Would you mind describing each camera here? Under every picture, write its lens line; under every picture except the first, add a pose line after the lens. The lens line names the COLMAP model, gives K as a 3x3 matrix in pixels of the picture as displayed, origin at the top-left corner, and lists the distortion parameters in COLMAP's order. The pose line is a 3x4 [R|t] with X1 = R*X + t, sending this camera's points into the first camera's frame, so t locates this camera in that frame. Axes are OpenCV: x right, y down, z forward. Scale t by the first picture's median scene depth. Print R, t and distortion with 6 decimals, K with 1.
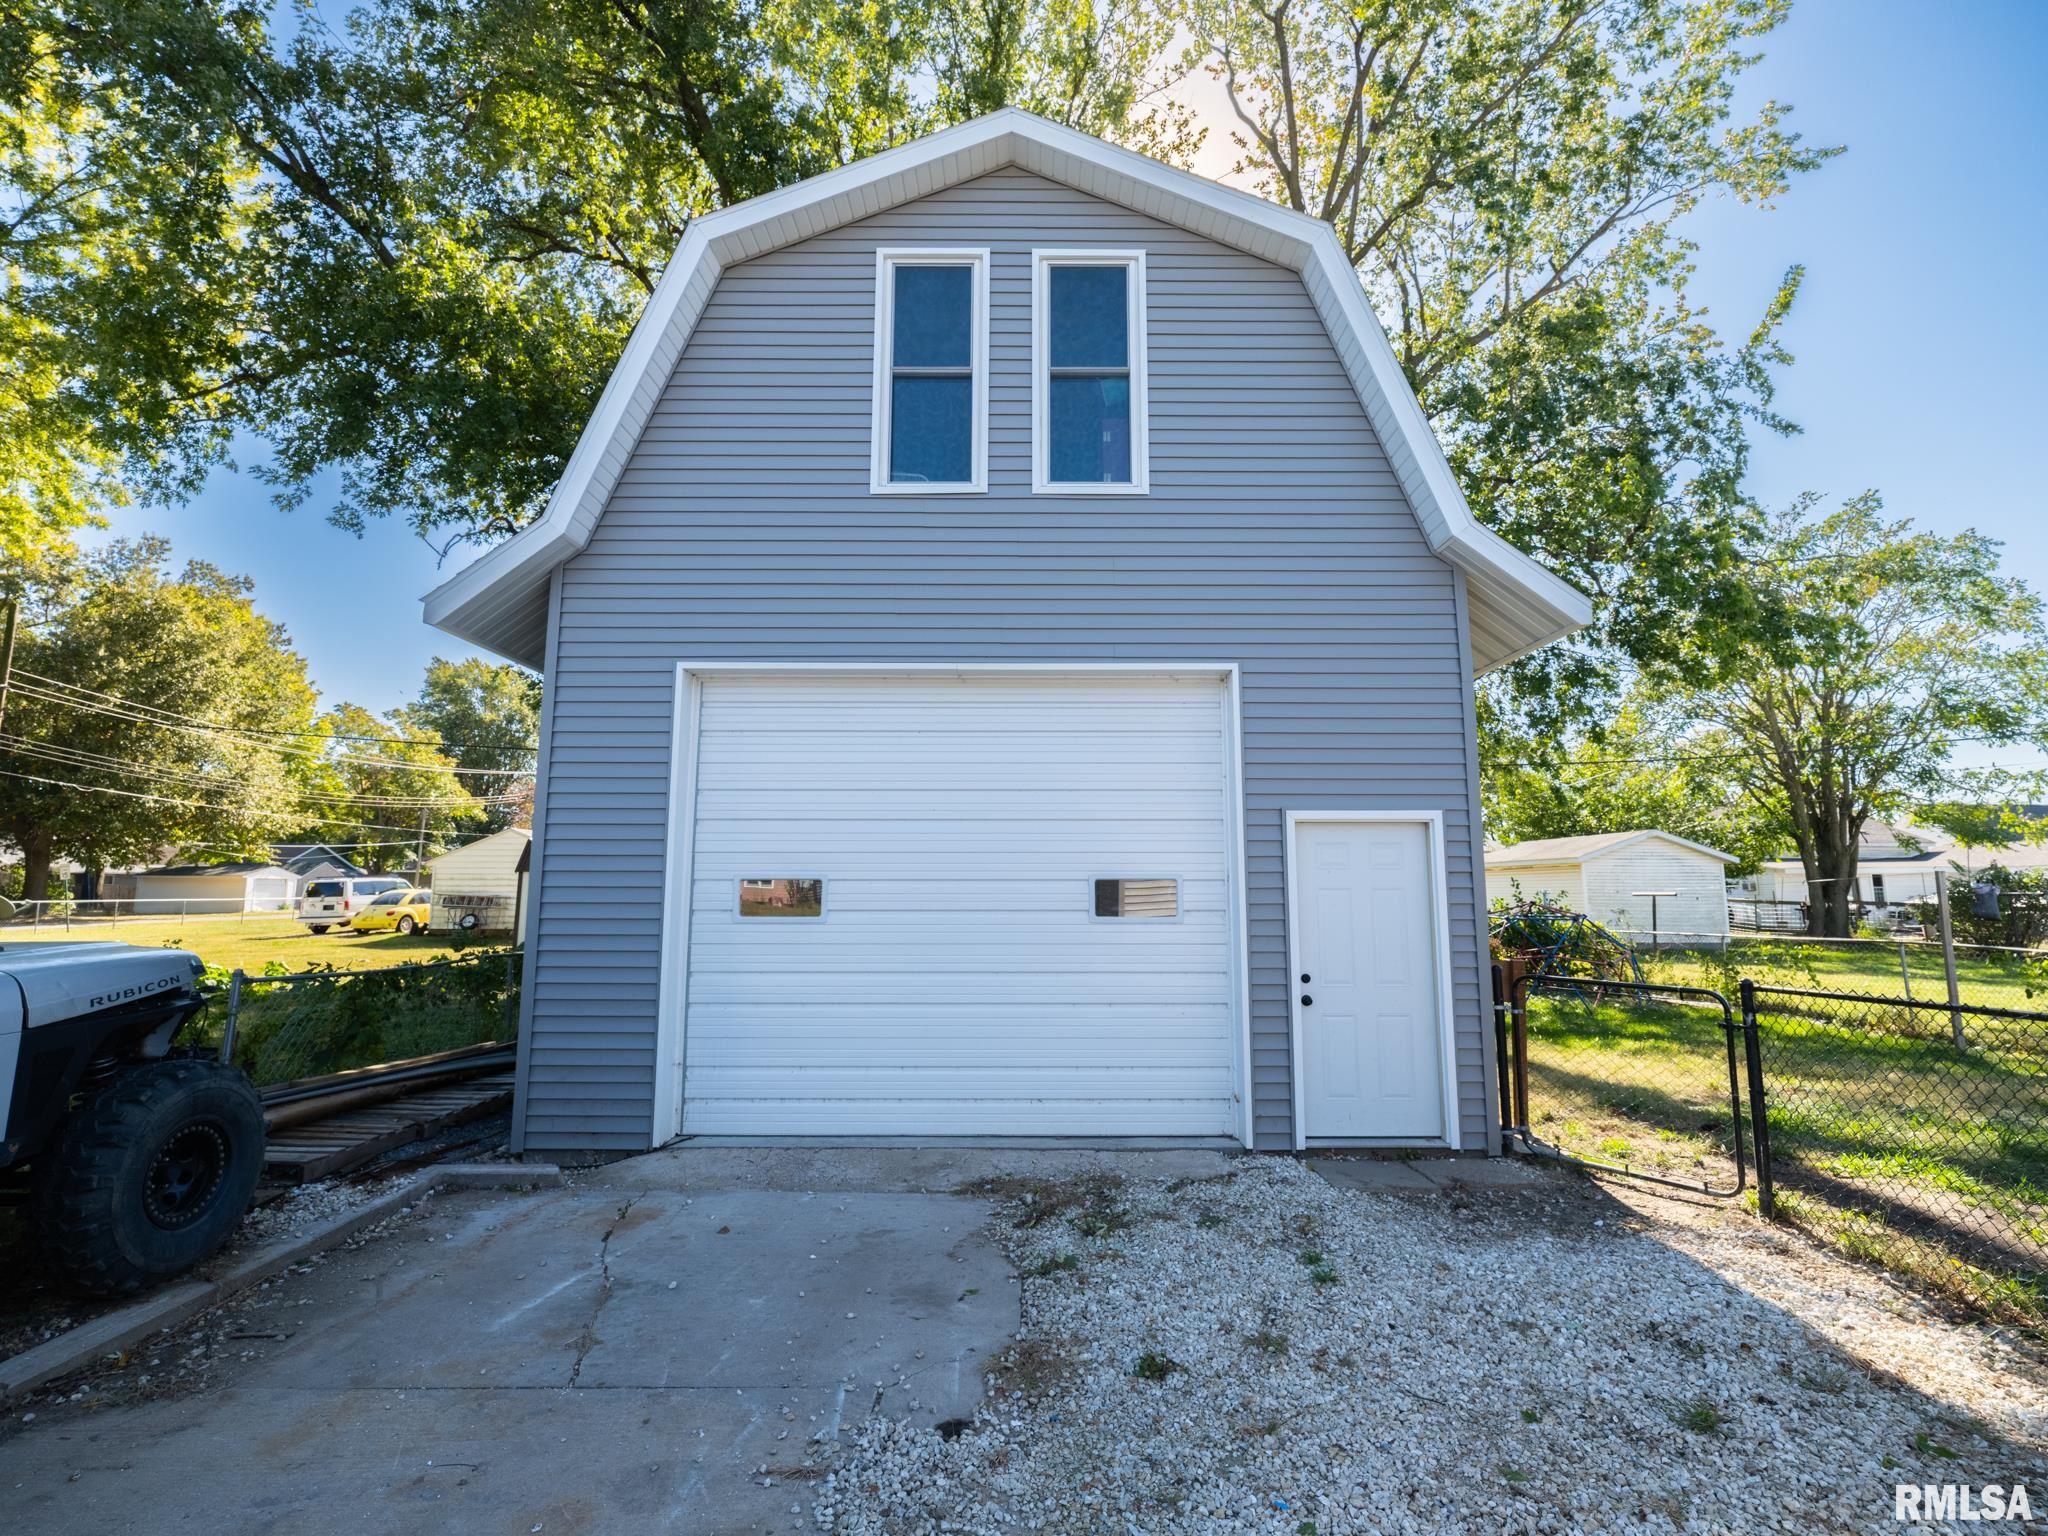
lens RADIAL K [[920.6, 0, 1024.0], [0, 920.6, 768.0], [0, 0, 1]] dist [-0.002995, 0.001031]
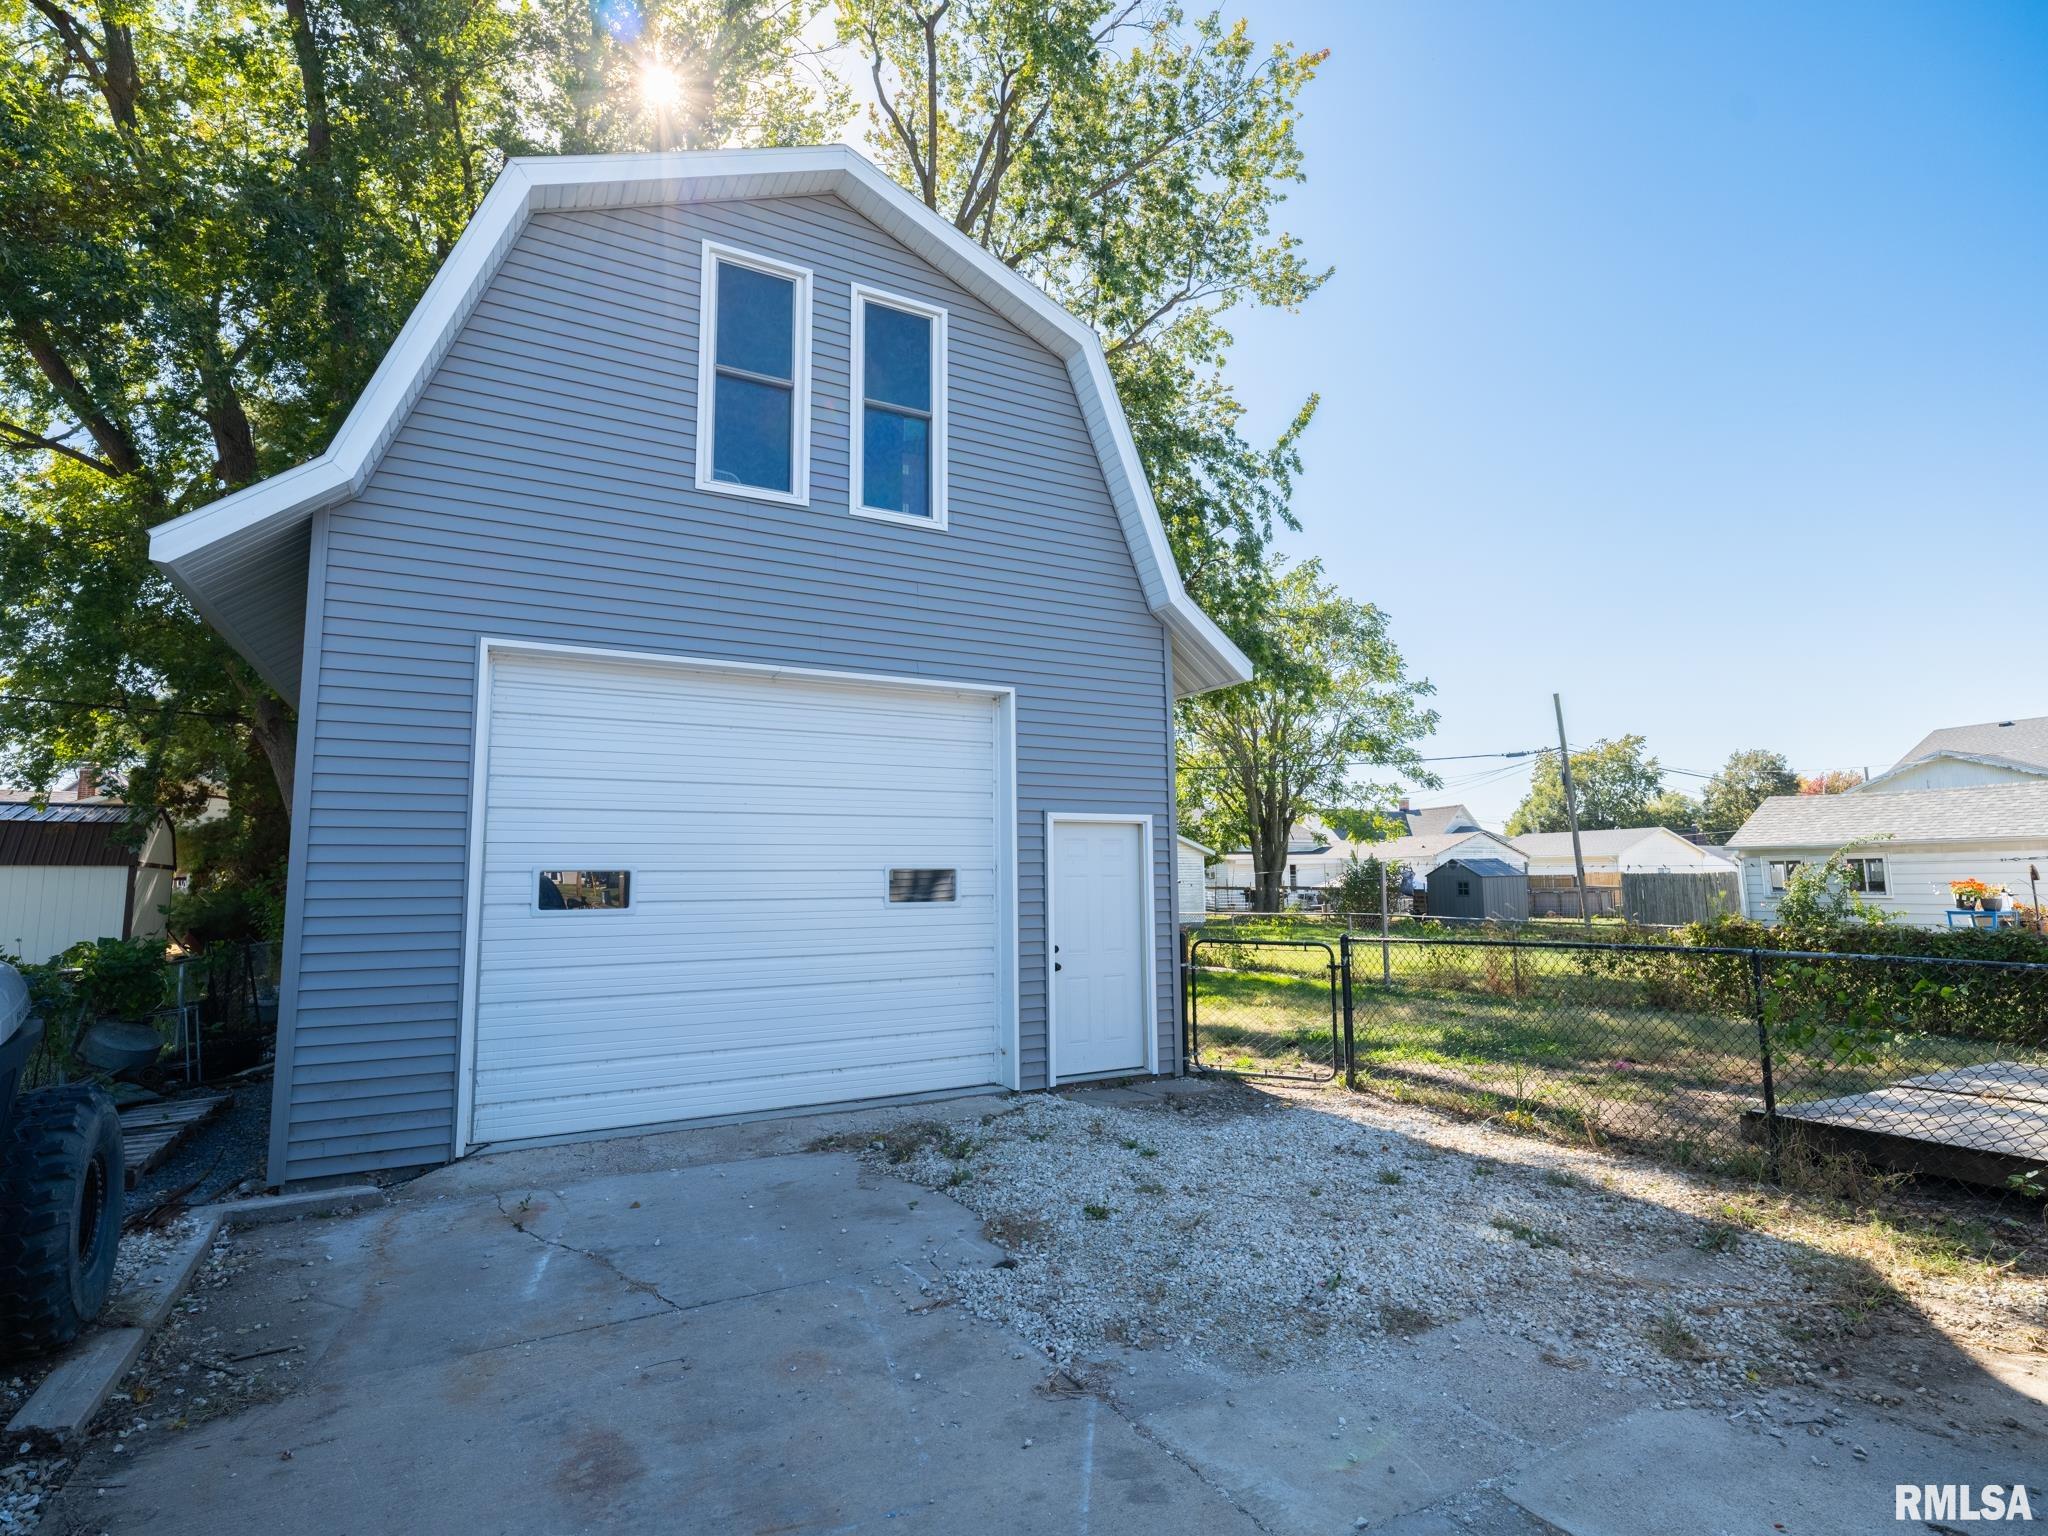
lens RADIAL K [[991.7, 0, 1024.0], [0, 991.7, 768.0], [0, 0, 1]] dist [0.005712, -0.000216]
pose [[0.881893, 0.044167, 0.469376, -0.351859], [-0.052278, 0.998624, 0.004255, -0.015955], [-0.468542, -0.028290, 0.882988, -0.138068]]
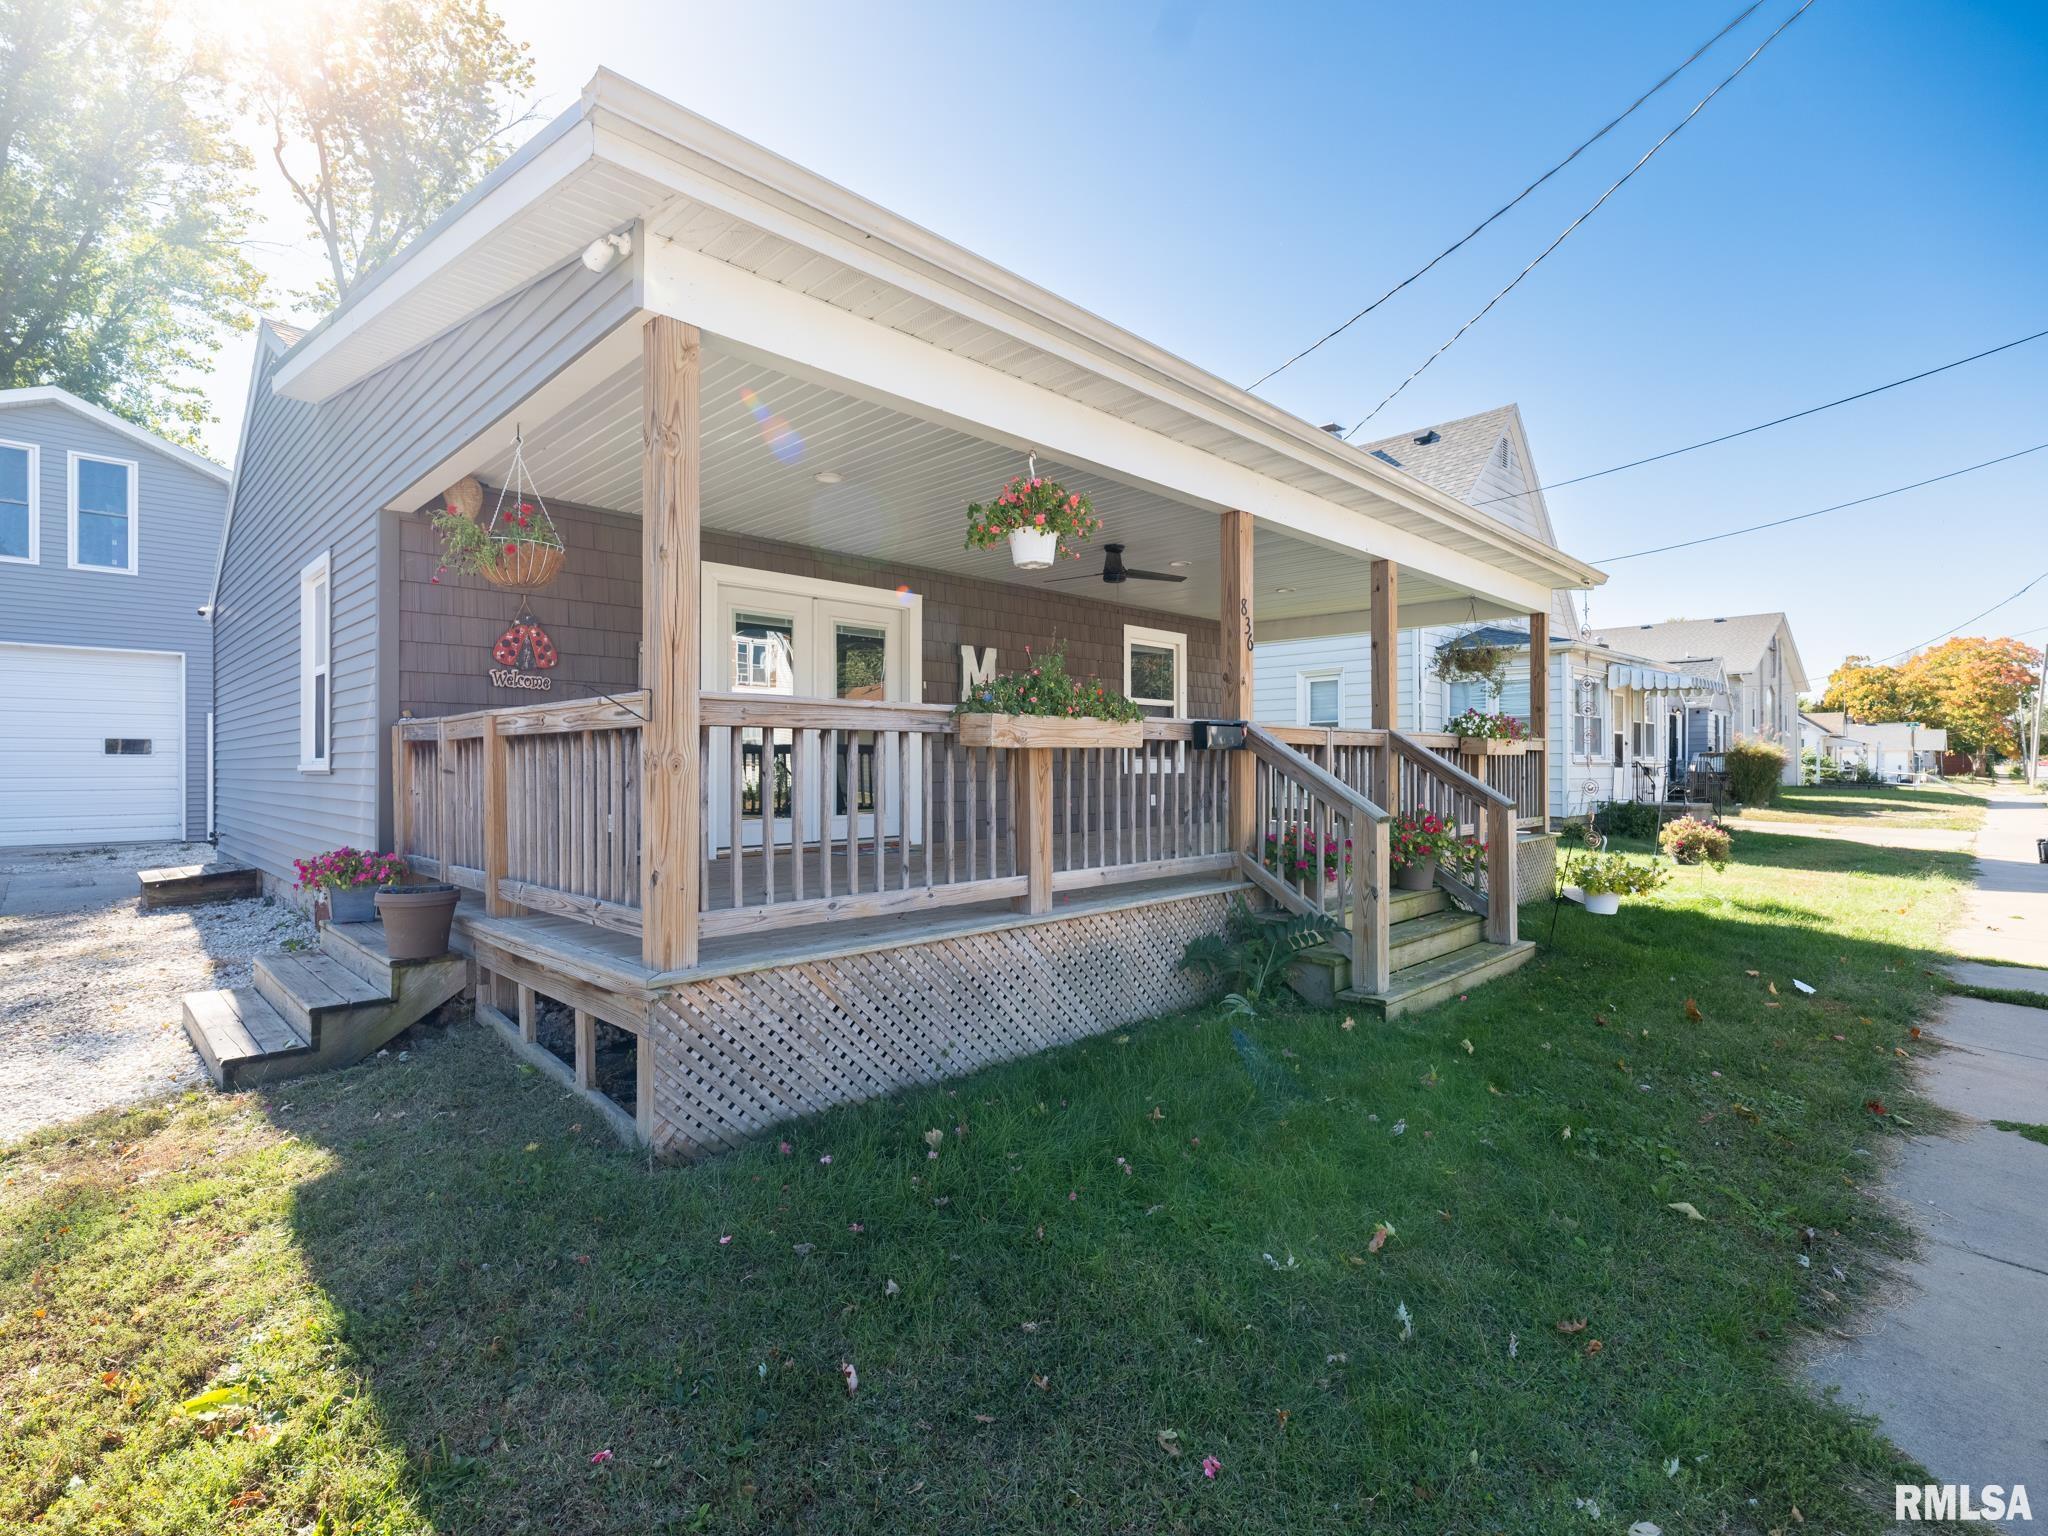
lens RADIAL K [[957.8, 0, 1024.0], [0, 957.8, 768.0], [0, 0, 1]] dist [0.000369, -0.000108]
pose [[0.700182, -0.000430, 0.713964, -0.026846], [-0.089818, 0.992002, 0.088681, -0.236538], [-0.708292, -0.126220, 0.694544, -2.409949]]
